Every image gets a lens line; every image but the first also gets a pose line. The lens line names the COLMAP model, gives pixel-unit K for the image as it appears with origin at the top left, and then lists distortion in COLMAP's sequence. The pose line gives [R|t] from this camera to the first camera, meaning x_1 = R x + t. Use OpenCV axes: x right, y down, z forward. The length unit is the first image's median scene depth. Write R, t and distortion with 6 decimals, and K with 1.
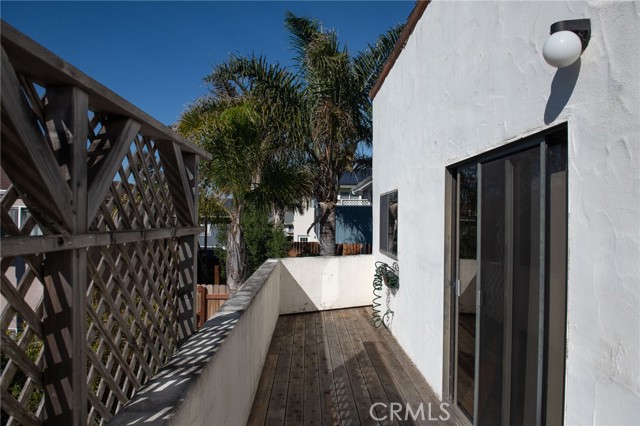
lens RADIAL K [[431.5, 0, 339.2], [0, 431.5, 210.8], [0, 0, 1]] dist [-0.039661, -0.002661]
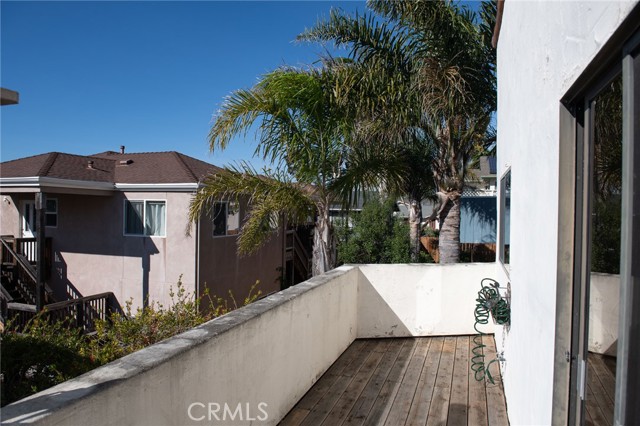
lens RADIAL K [[431.5, 0, 339.2], [0, 431.5, 210.8], [0, 0, 1]] dist [-0.039661, -0.002661]
pose [[0.931201, 0.002378, -0.364499, 0.113571], [0.003374, 0.999880, 0.015143, 0.003600], [0.364491, -0.015331, 0.931081, 0.291410]]
